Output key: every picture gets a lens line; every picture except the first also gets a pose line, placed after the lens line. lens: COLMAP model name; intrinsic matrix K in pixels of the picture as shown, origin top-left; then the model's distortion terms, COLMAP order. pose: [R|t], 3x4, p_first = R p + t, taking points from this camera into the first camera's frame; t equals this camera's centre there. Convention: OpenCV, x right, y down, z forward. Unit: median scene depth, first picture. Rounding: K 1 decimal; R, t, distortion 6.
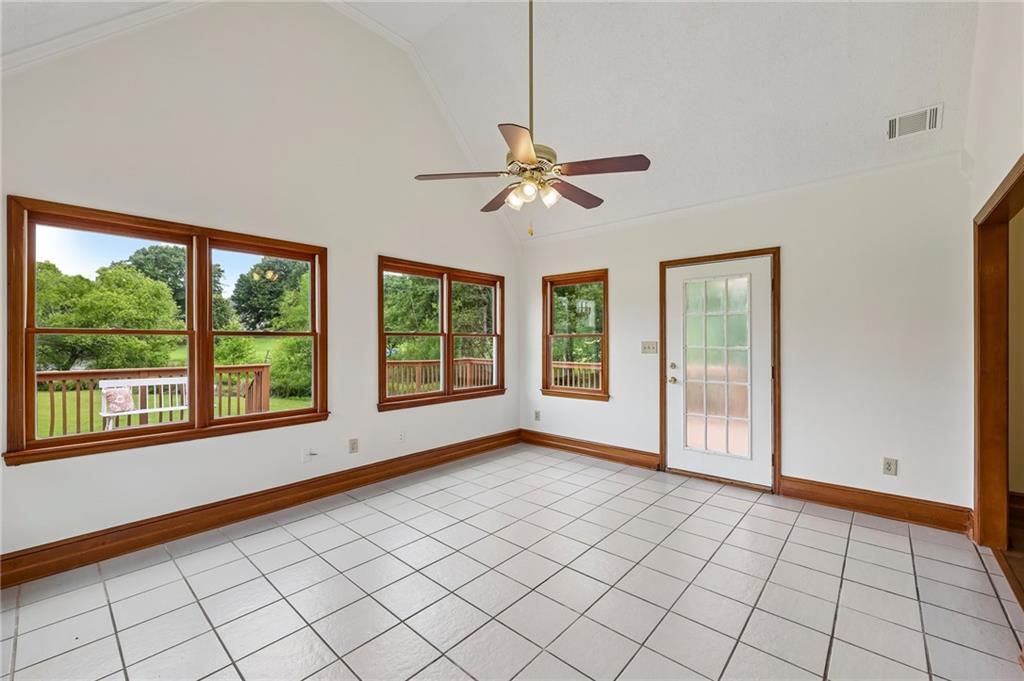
lens RADIAL K [[413.6, 0, 512.0], [0, 413.6, 340.5], [0, 0, 1]] dist [0.000128, 0.000206]
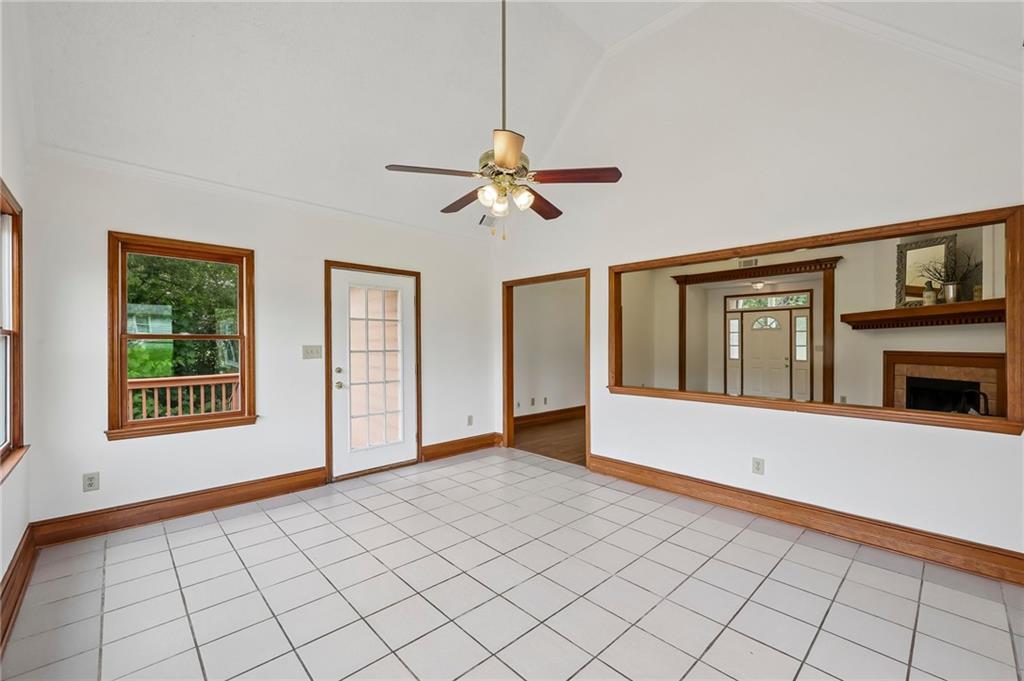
lens RADIAL K [[422.2, 0, 517.1], [0, 422.2, 345.2], [0, 0, 1]] dist [0.000034, 0.000008]
pose [[0.088632, 0.002172, 0.996062, -0.555134], [0.002847, 0.999993, -0.002434, 0.005969], [-0.996060, 0.003052, 0.088625, 0.490990]]
